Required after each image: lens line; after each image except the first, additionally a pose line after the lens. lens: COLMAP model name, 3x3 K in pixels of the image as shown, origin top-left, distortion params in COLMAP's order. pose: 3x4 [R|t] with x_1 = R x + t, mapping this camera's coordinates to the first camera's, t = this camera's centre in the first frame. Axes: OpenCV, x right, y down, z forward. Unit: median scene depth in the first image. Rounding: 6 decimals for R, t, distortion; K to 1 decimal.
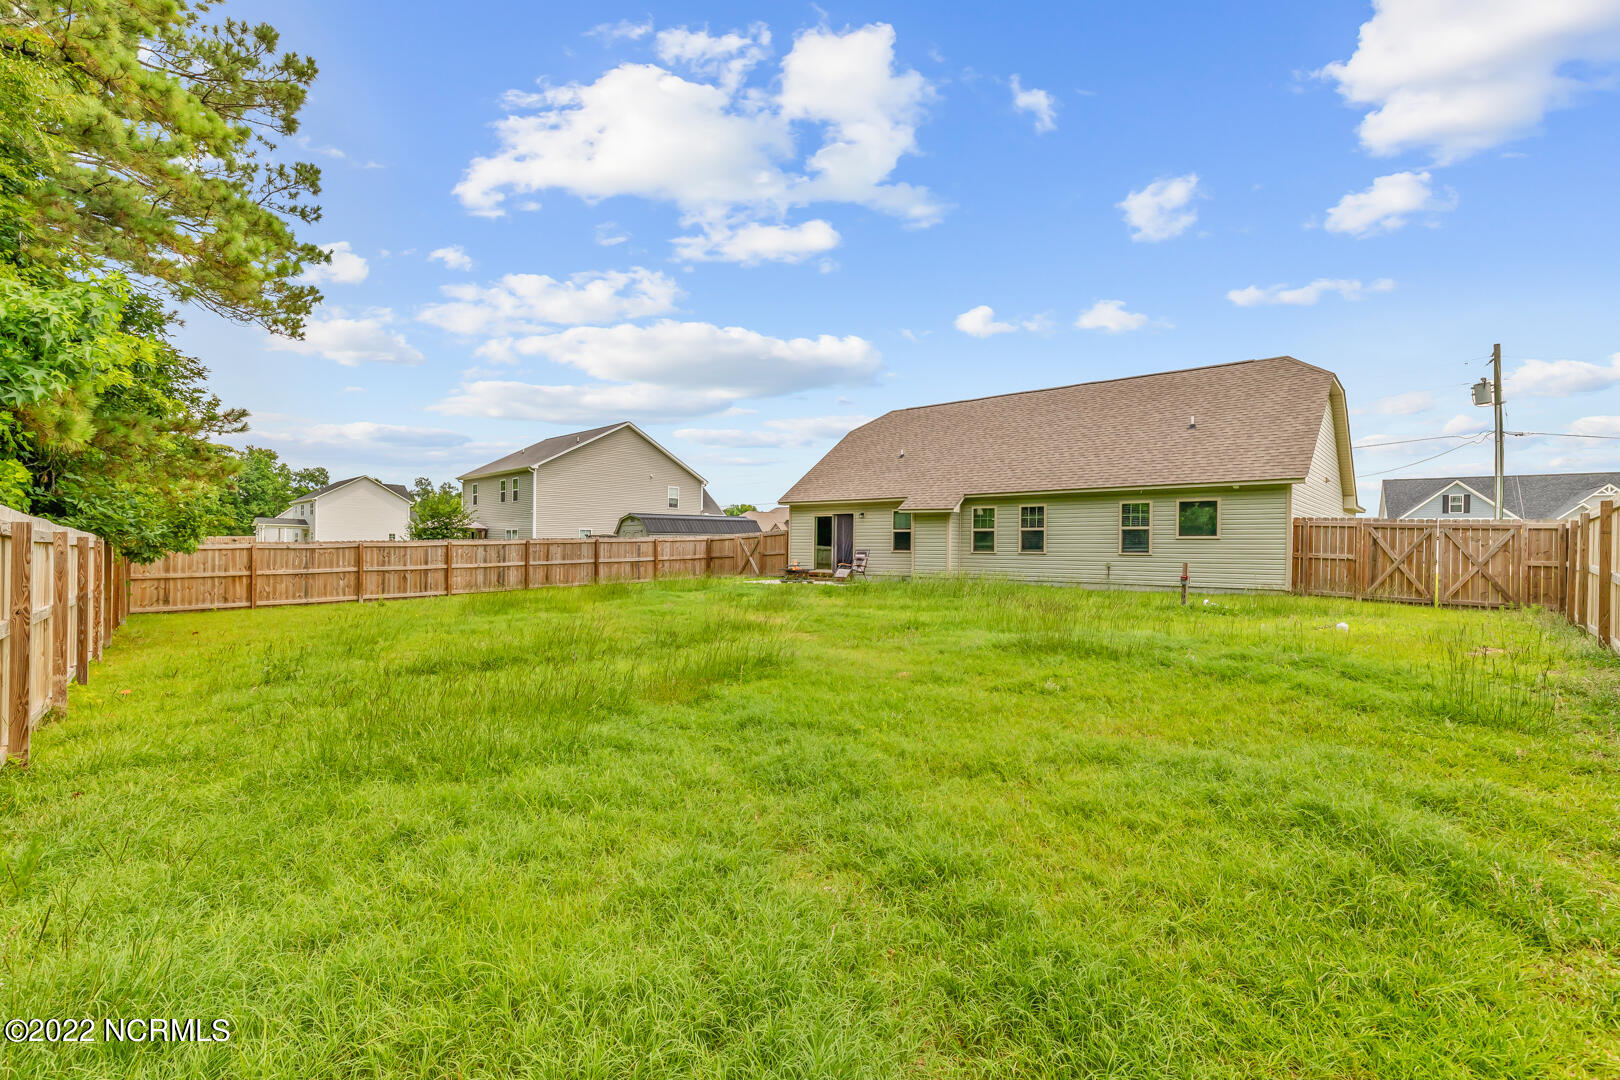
lens RADIAL K [[732.9, 0, 828.3], [0, 732.9, 538.2], [0, 0, 1]] dist [0.005536, -0.000111]
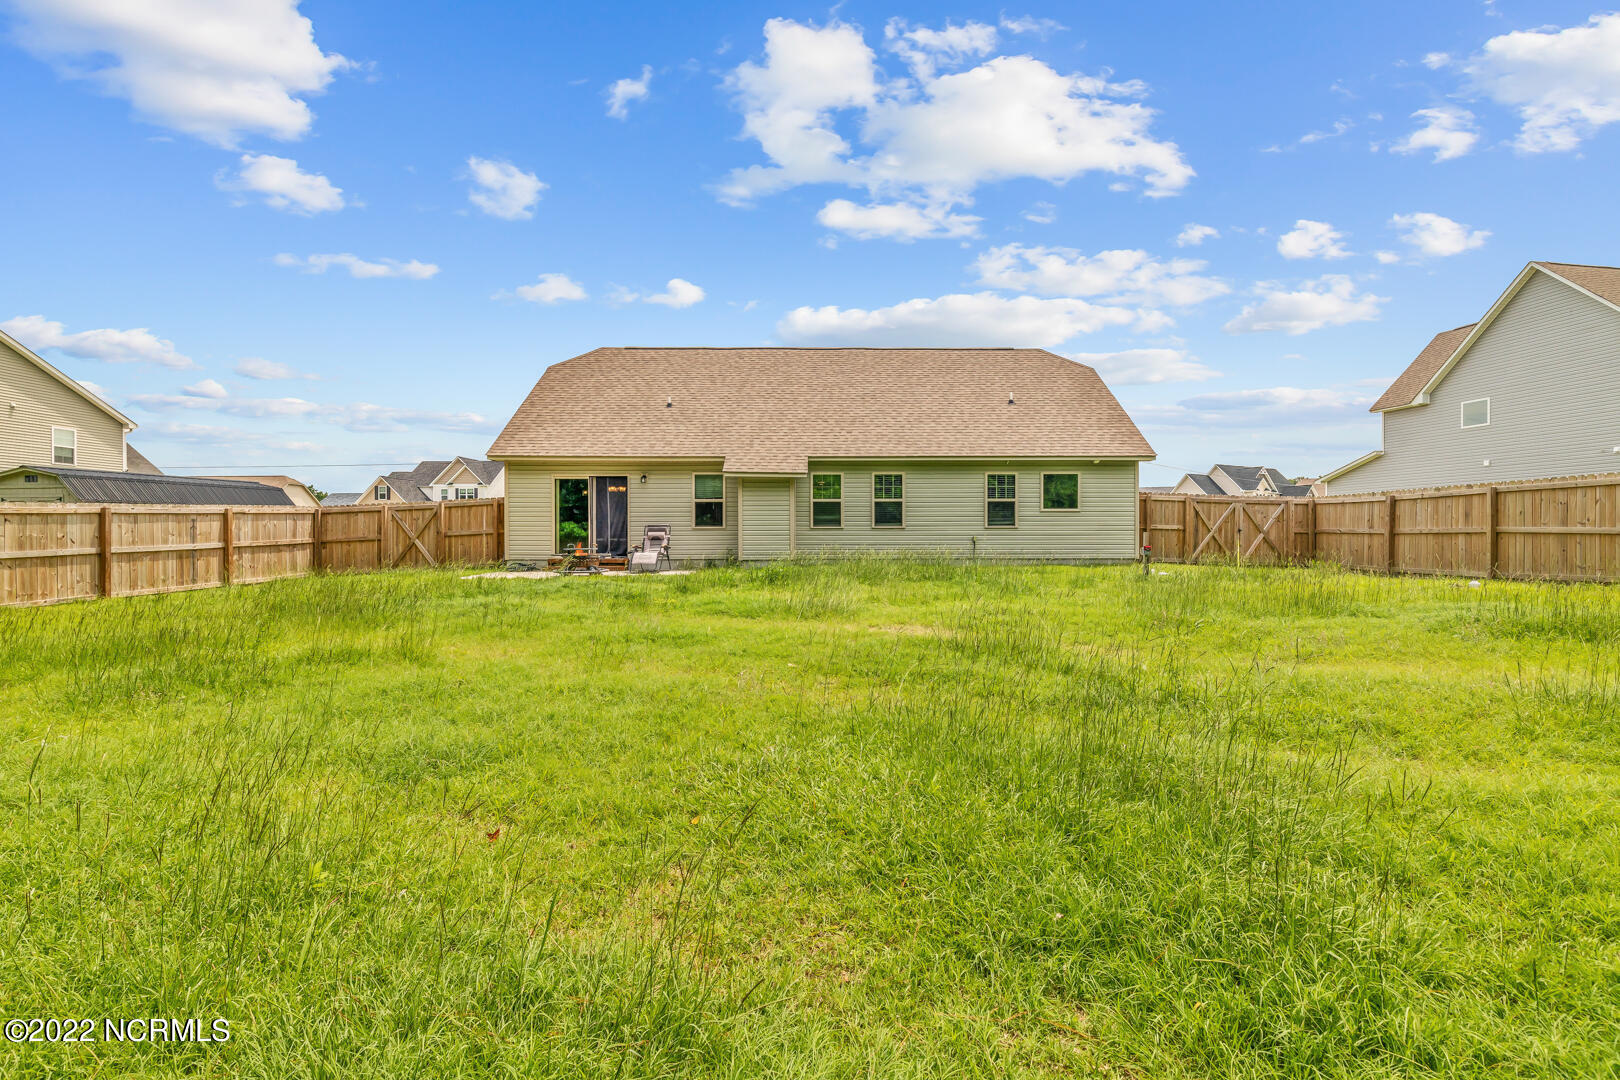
lens RADIAL K [[732.9, 0, 828.3], [0, 732.9, 538.2], [0, 0, 1]] dist [0.005536, -0.000111]
pose [[0.744821, -0.015120, 0.667093, -0.344889], [-0.000472, 0.999731, 0.023186, 0.012180], [-0.667264, -0.017584, 0.744613, 0.375233]]
